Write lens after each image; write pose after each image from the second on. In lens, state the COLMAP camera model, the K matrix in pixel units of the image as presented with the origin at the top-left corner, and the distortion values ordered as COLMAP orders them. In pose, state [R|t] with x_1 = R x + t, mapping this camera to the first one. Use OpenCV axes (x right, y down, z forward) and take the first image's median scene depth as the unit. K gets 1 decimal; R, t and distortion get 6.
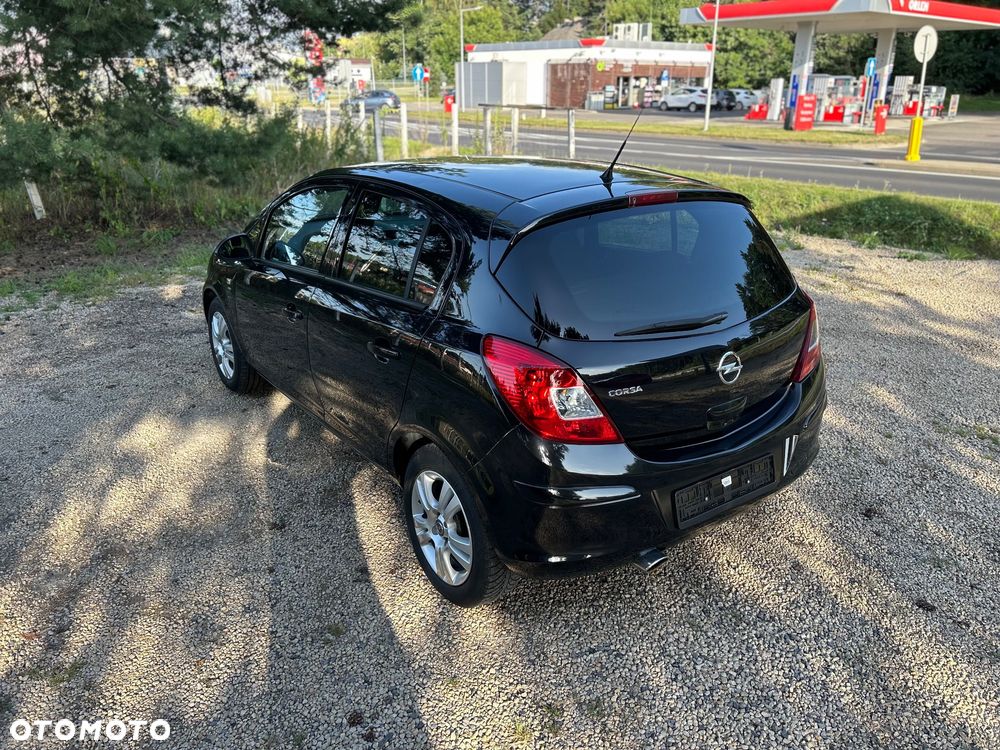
lens RADIAL K [[776.9, 0, 522.4], [0, 776.9, 376.3], [0, 0, 1]] dist [0.043829, -0.050644]
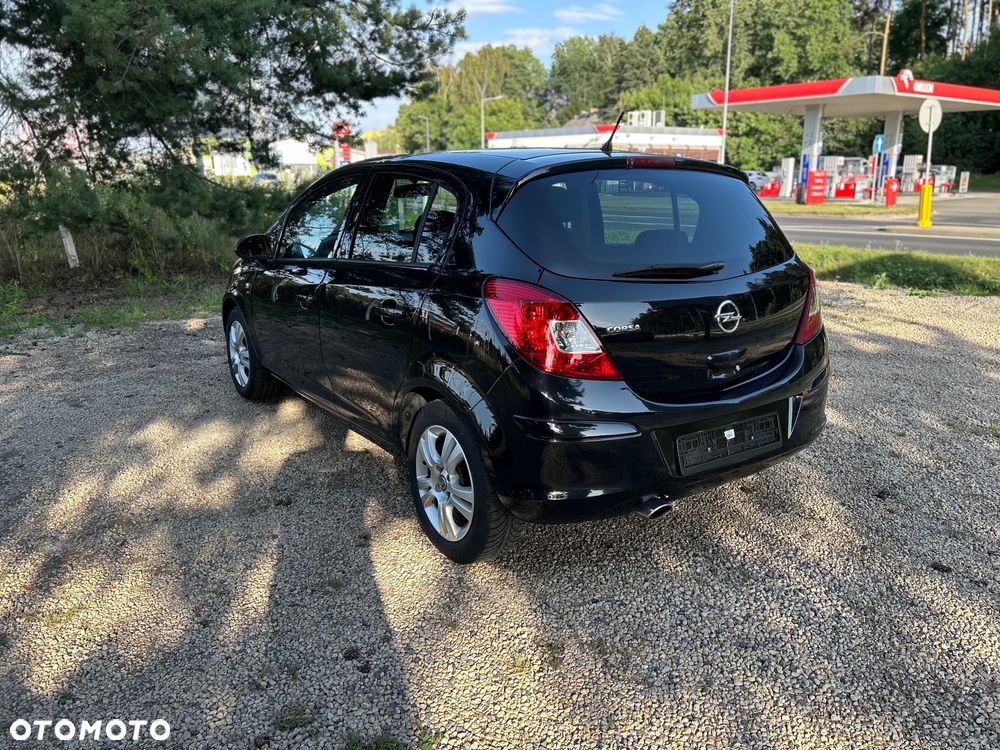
lens RADIAL K [[776.9, 0, 522.4], [0, 776.9, 376.3], [0, 0, 1]] dist [0.043829, -0.050644]
pose [[0.999629, -0.004220, -0.026915, 0.014574], [0.001217, 0.993861, -0.110632, 0.102687], [0.027217, 0.110558, 0.993497, -0.002766]]
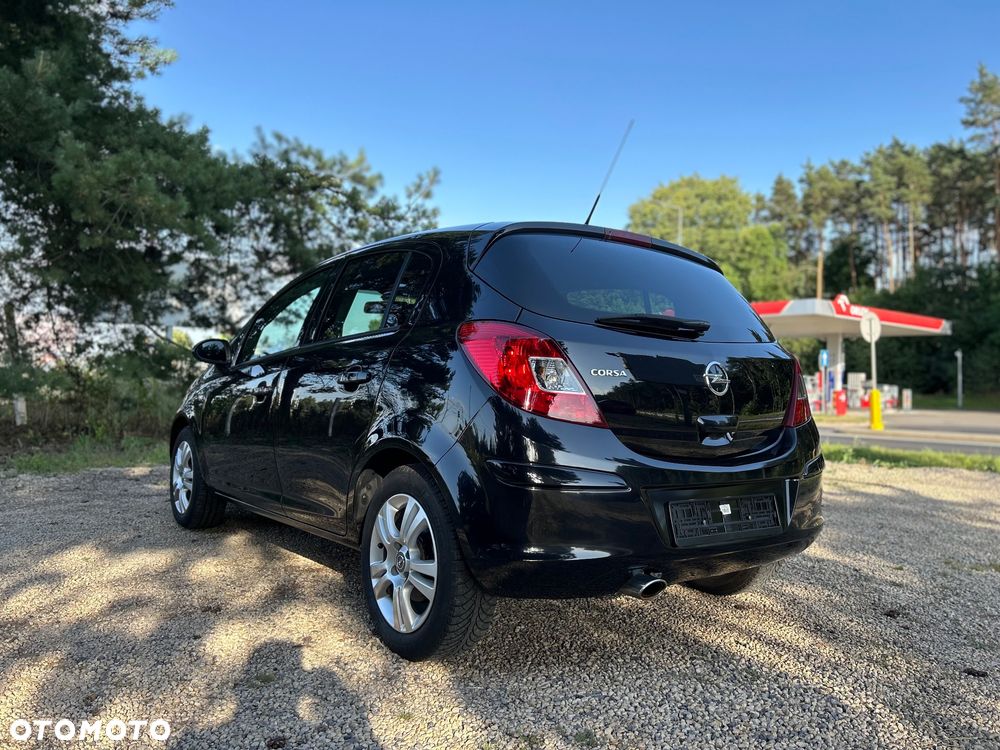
lens RADIAL K [[775.3, 0, 511.8], [0, 775.3, 378.0], [0, 0, 1]] dist [0.049145, -0.060103]
pose [[0.999834, 0.014909, 0.010434, 0.003304], [-0.009870, 0.926009, -0.377373, 0.201252], [-0.015289, 0.377208, 0.926002, 0.071863]]
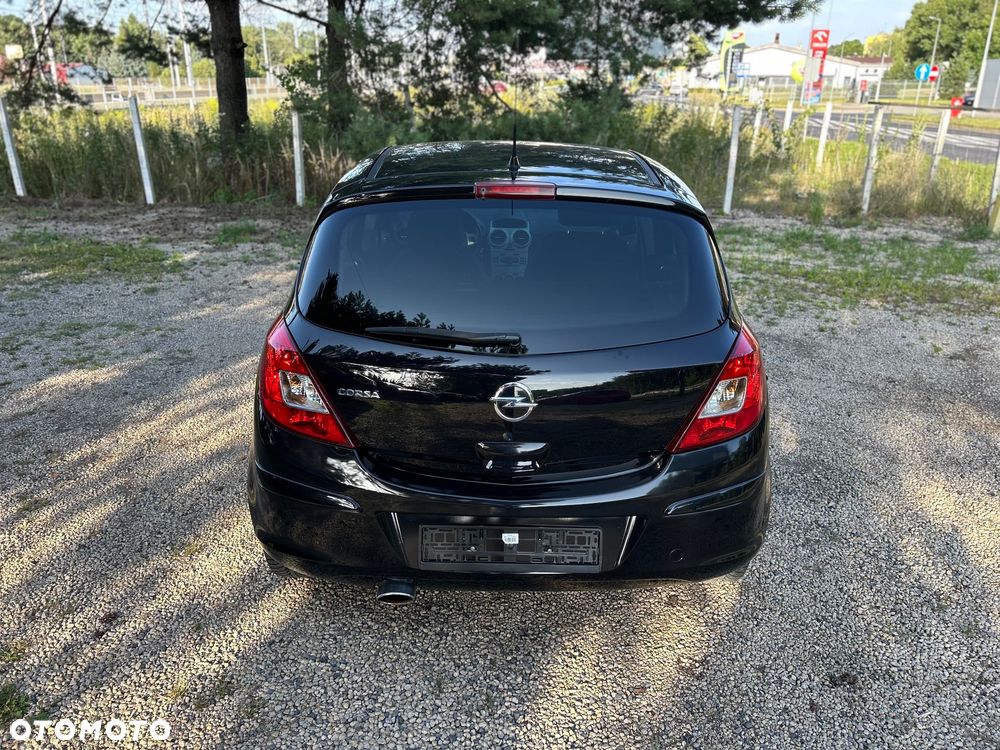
lens RADIAL K [[776.9, 0, 522.4], [0, 776.9, 376.3], [0, 0, 1]] dist [0.043829, -0.050644]
pose [[0.801488, 0.219869, -0.556125, 0.414997], [-0.221031, 0.973021, 0.066143, -0.053427], [0.555664, 0.069908, 0.828463, 0.189386]]
